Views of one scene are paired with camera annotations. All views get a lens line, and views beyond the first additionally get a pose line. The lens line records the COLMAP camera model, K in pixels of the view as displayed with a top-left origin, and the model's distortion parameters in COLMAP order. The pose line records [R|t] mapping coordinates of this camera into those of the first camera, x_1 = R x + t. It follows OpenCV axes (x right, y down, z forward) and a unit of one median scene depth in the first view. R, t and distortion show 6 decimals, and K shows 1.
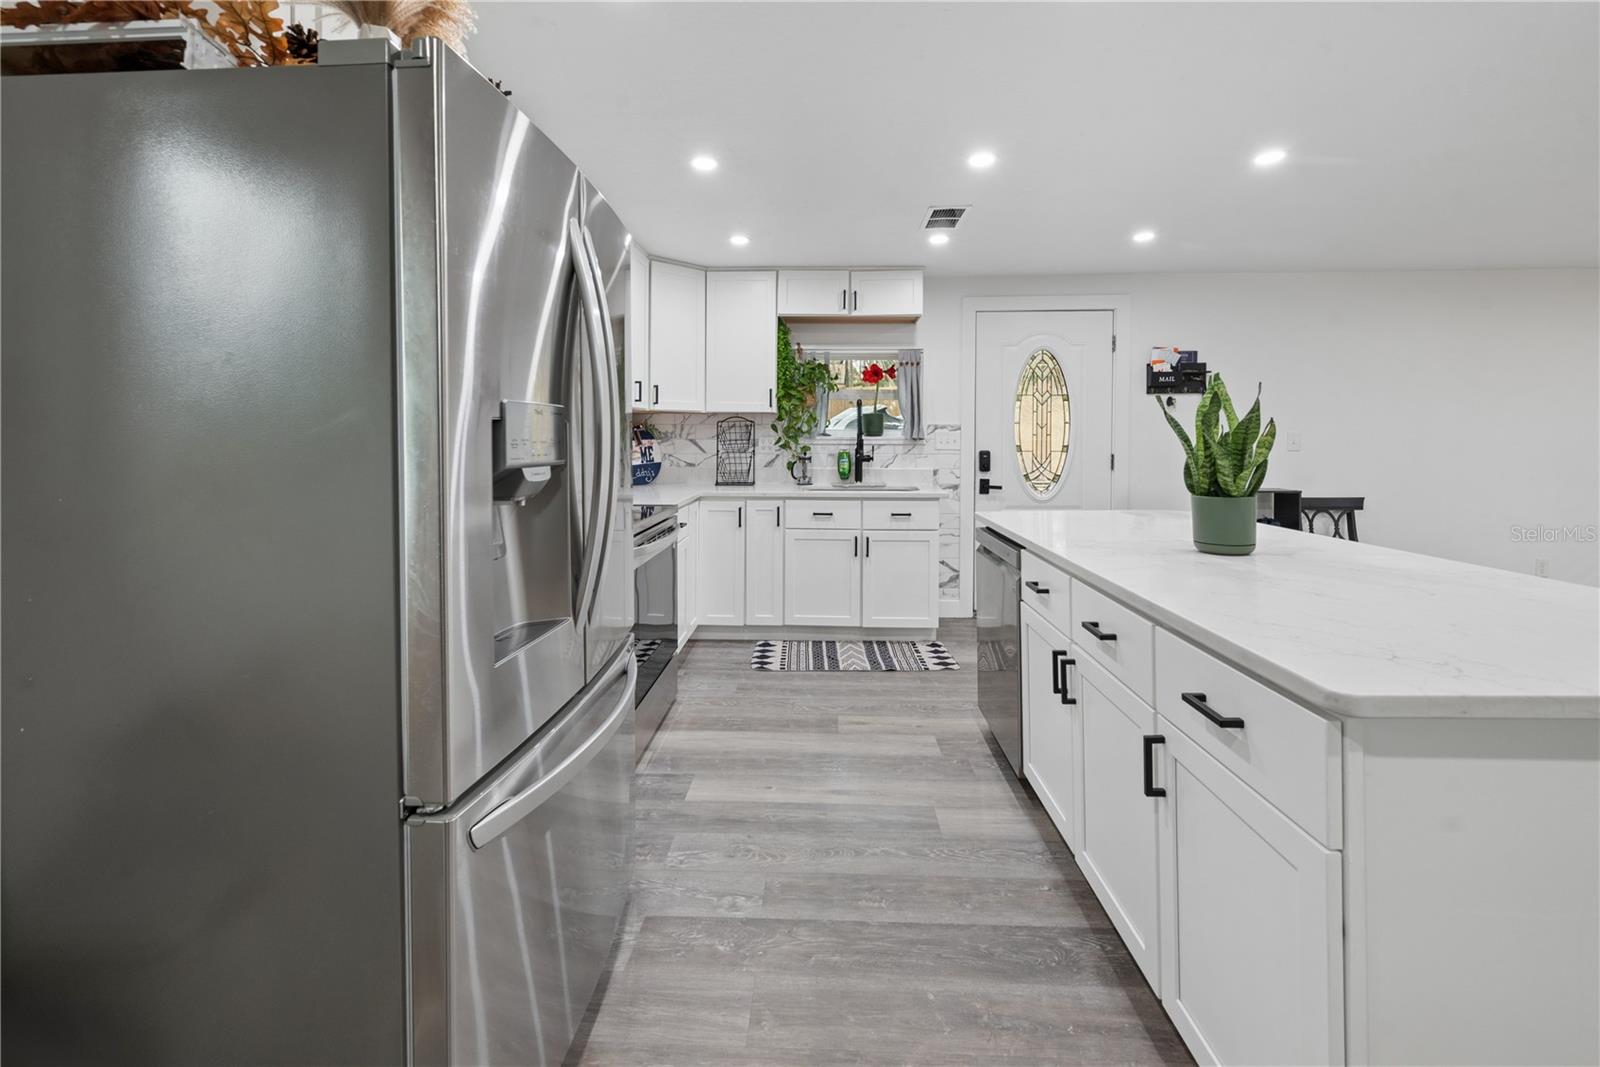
lens RADIAL K [[674.2, 0, 806.3], [0, 674.2, 440.6], [0, 0, 1]] dist [-0.001064, -0.000313]
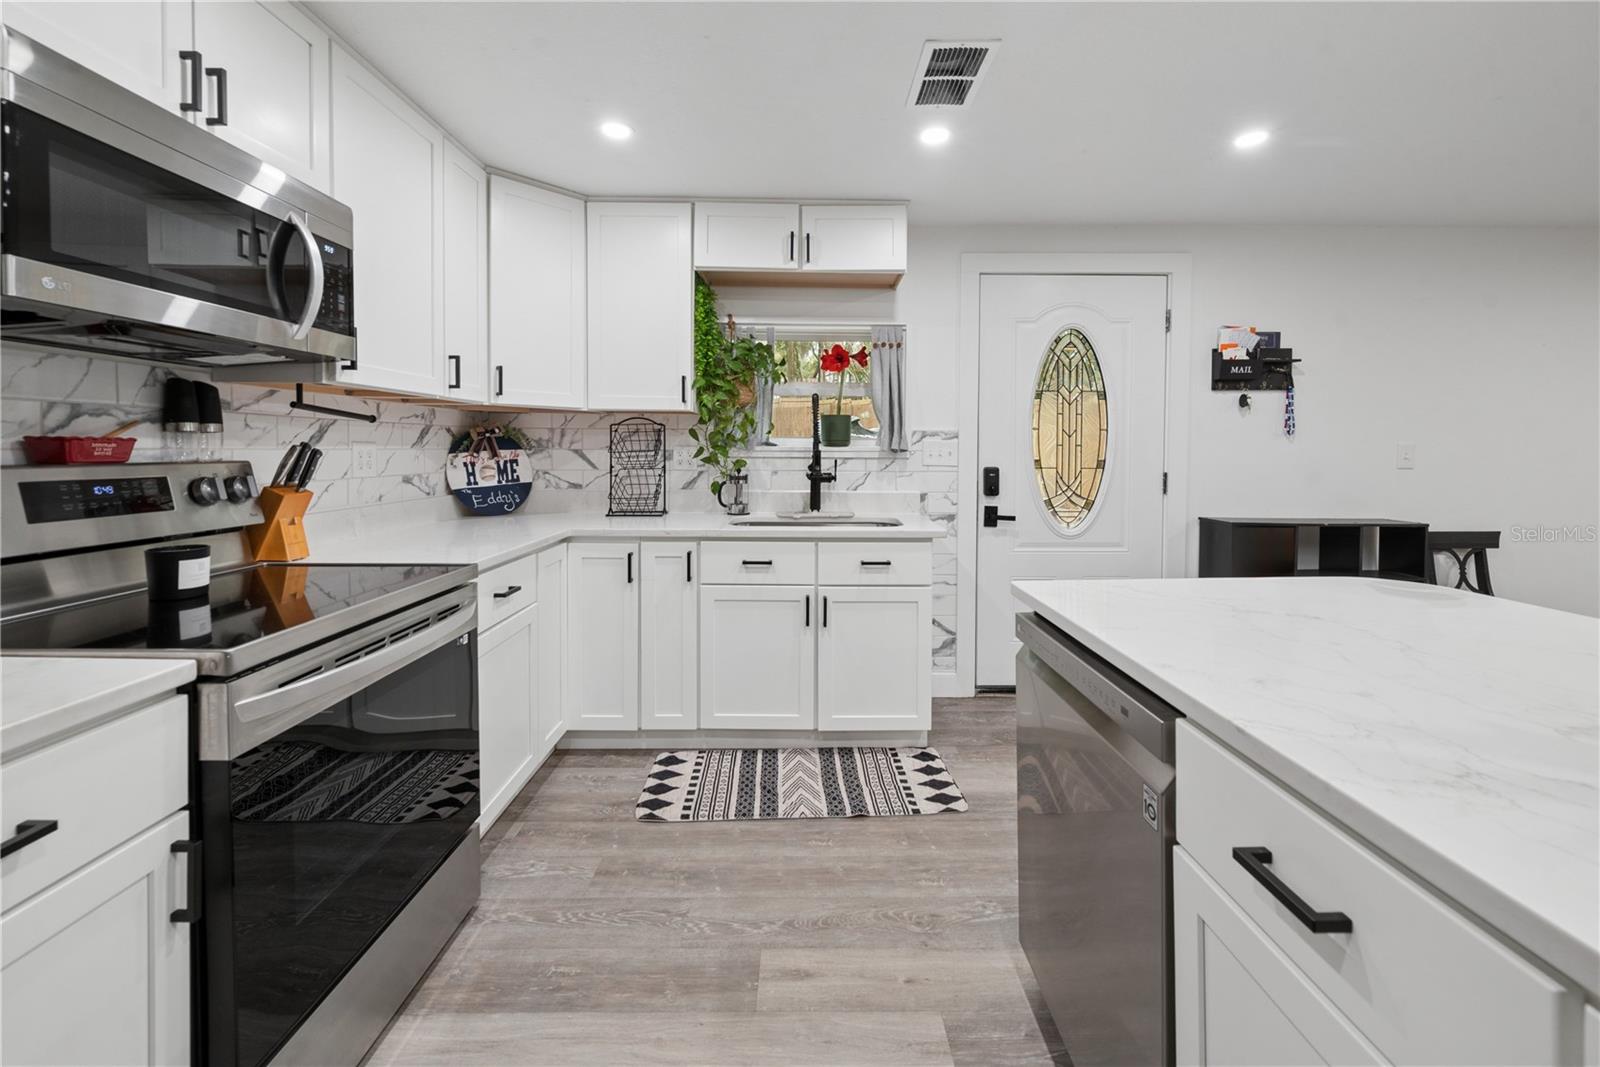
lens RADIAL K [[666.2, 0, 763.6], [0, 666.2, 437.7], [0, 0, 1]] dist [0.000809, -0.000023]
pose [[0.999675, 0.002757, -0.025358, 0.043713], [-0.003375, 0.999698, -0.024338, 0.001796], [0.025283, 0.024415, 0.999382, 0.316542]]
